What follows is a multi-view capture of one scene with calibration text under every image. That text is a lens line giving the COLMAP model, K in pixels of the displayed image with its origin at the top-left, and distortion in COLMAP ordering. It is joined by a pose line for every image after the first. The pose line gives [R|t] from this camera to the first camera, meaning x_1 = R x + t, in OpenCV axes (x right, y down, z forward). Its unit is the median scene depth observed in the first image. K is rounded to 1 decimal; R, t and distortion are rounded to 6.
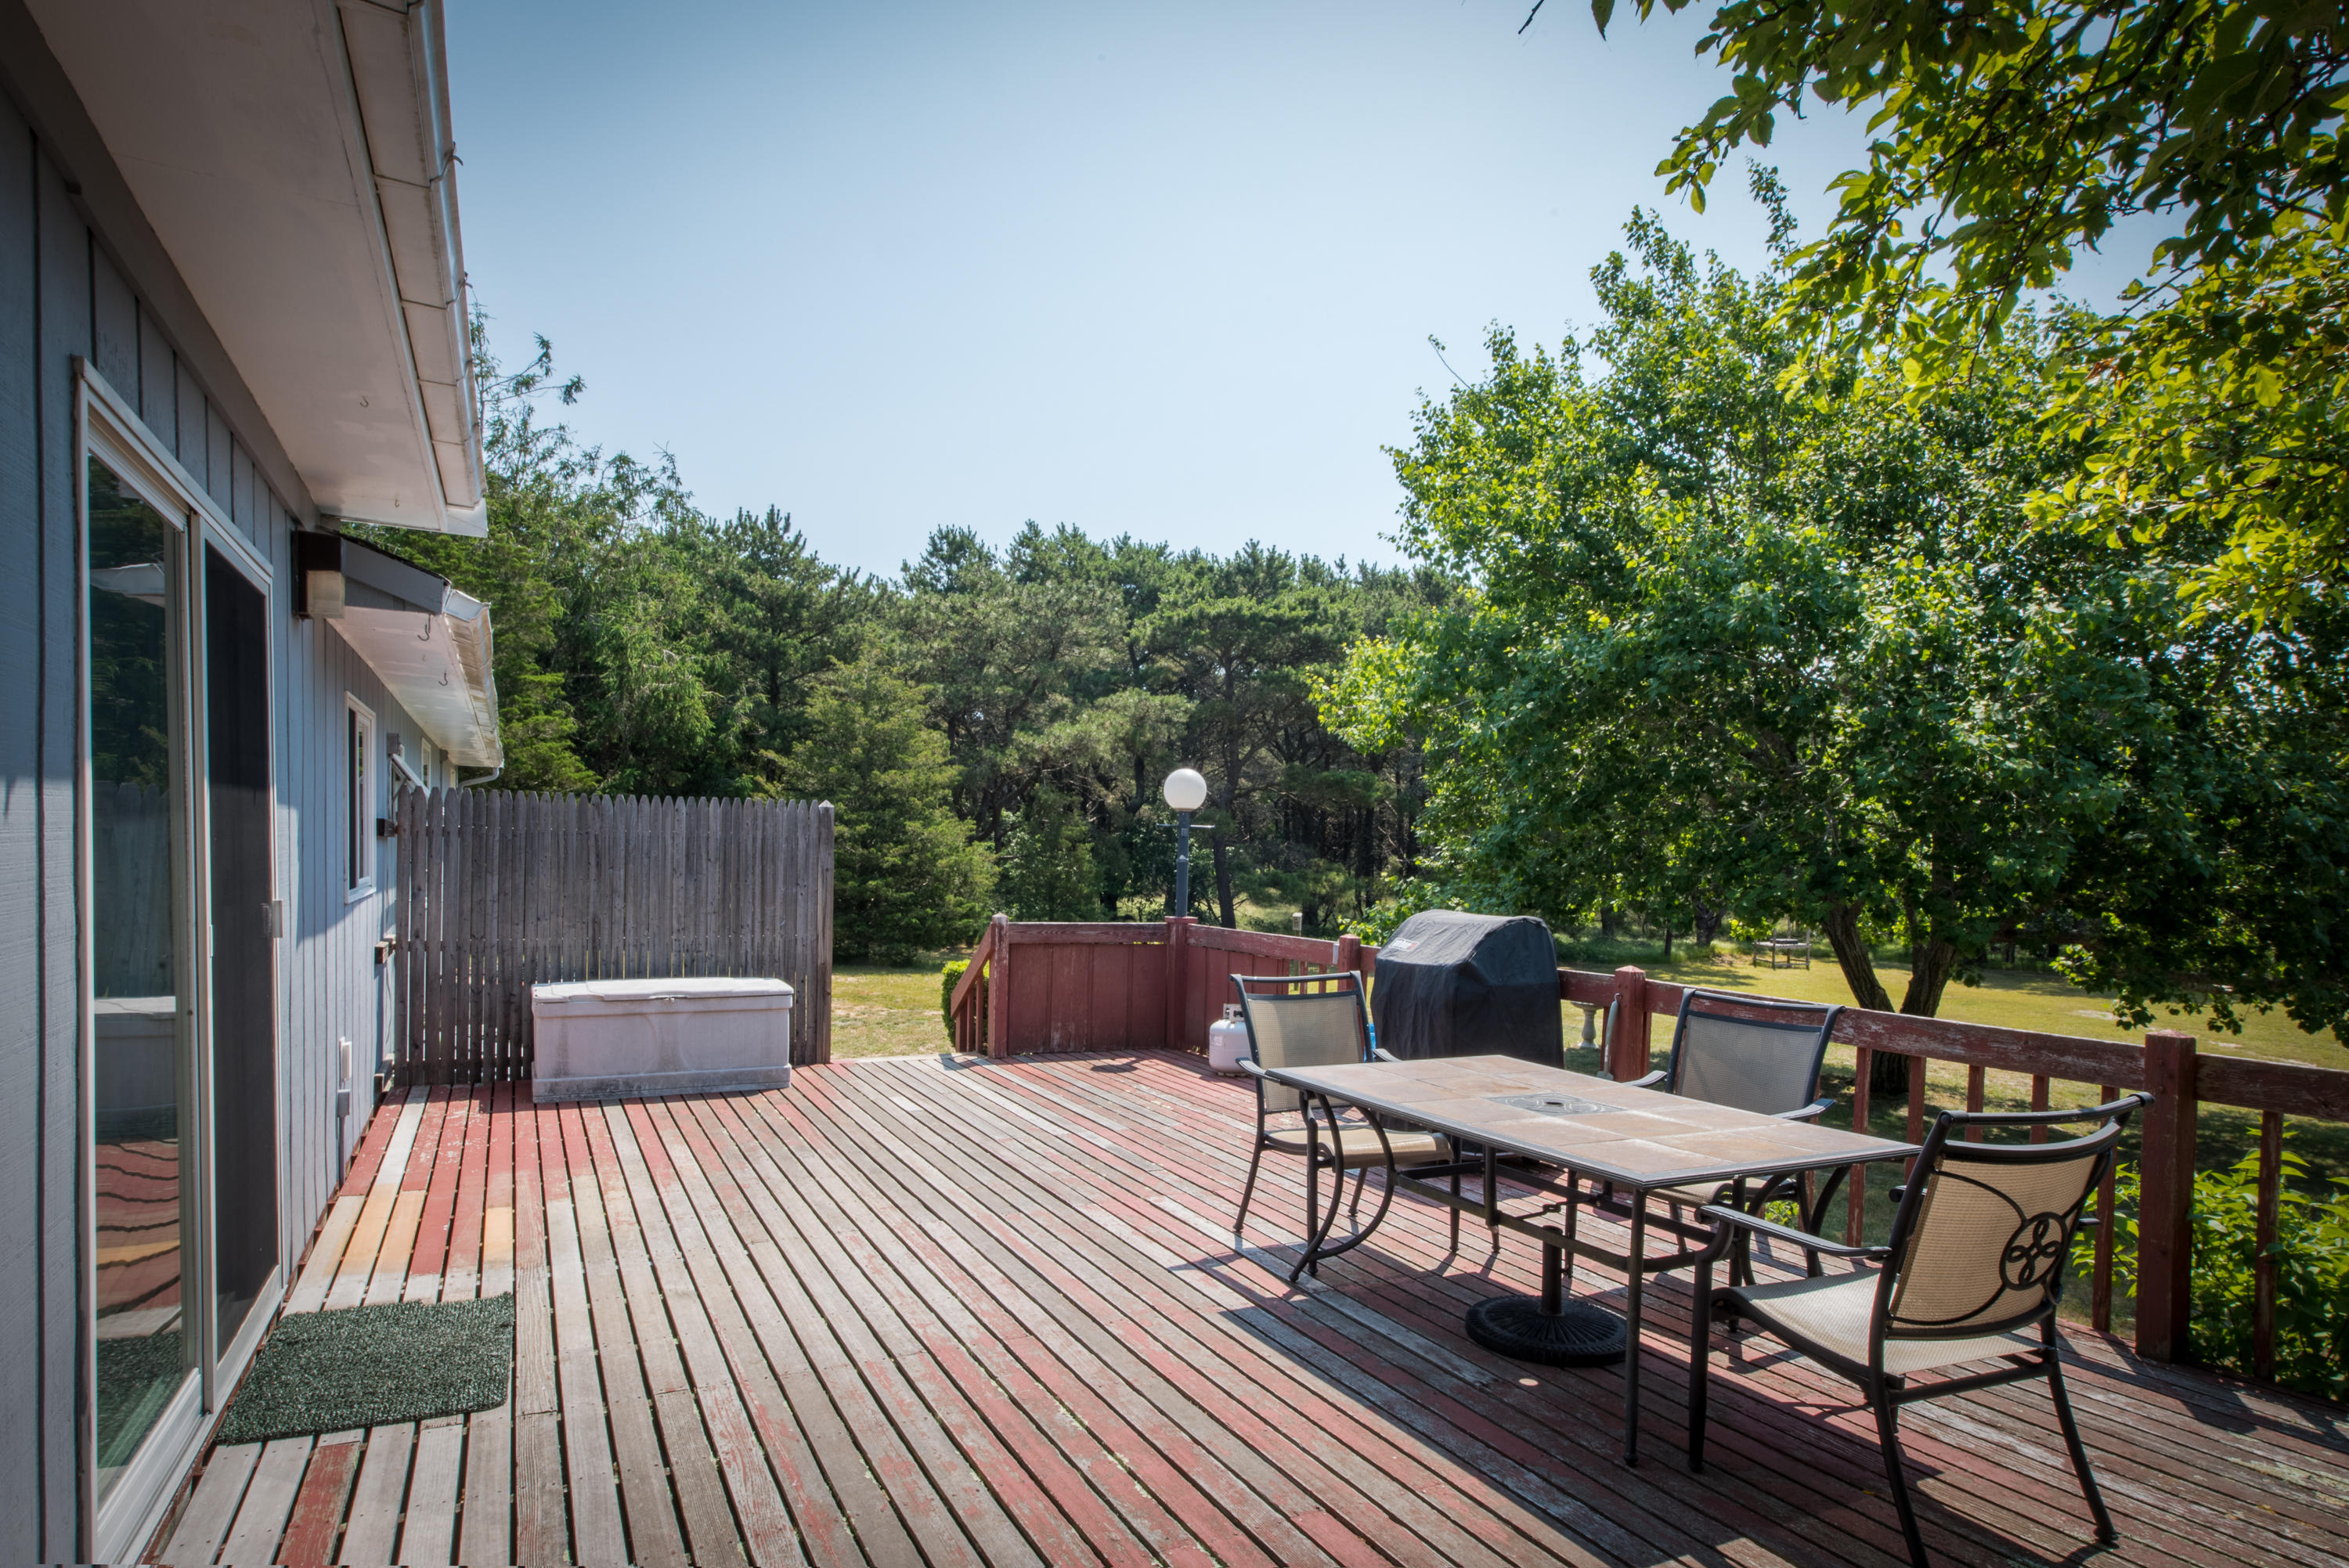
lens RADIAL K [[1293.2, 0, 1170.9], [0, 1293.2, 886.4], [0, 0, 1]] dist [-0.001754, -0.000391]
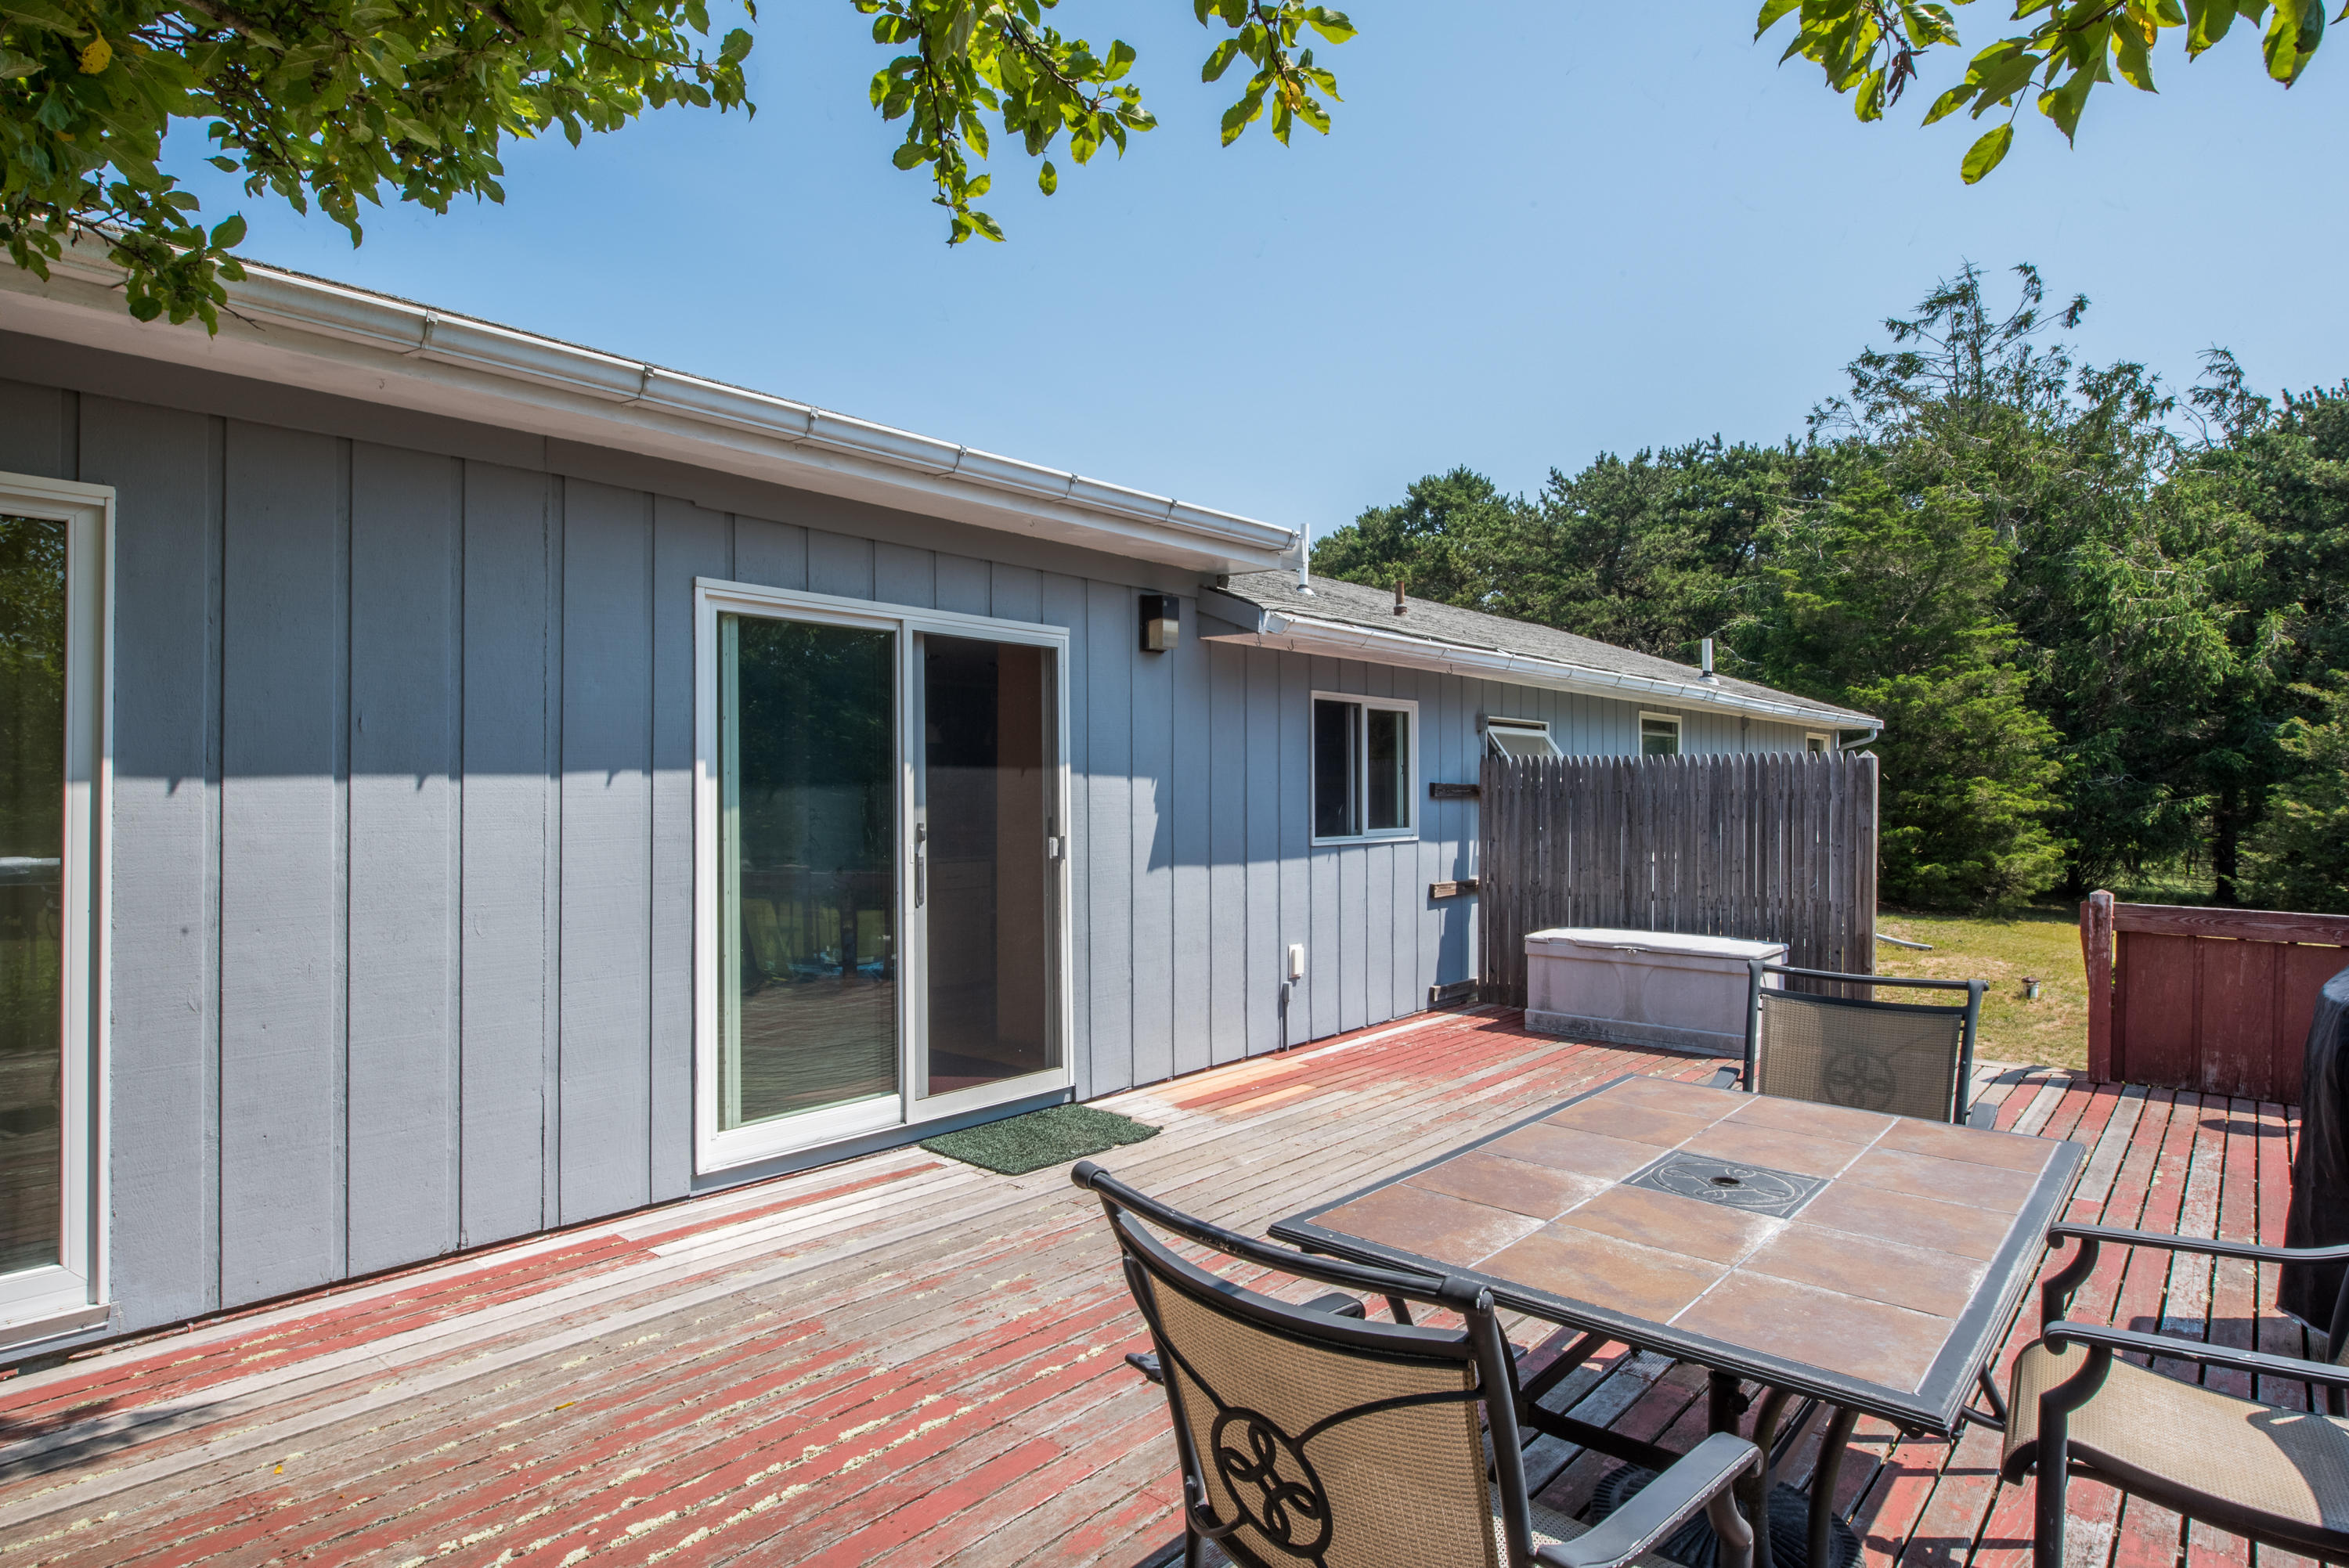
lens RADIAL K [[1273.7, 0, 1174.5], [0, 1273.7, 784.0], [0, 0, 1]] dist [-0.001458, -0.000917]
pose [[0.377693, -0.028729, -0.925485, 0.682237], [-0.020671, 0.999008, -0.039447, 0.002147], [0.925700, 0.034030, 0.376724, 0.438518]]
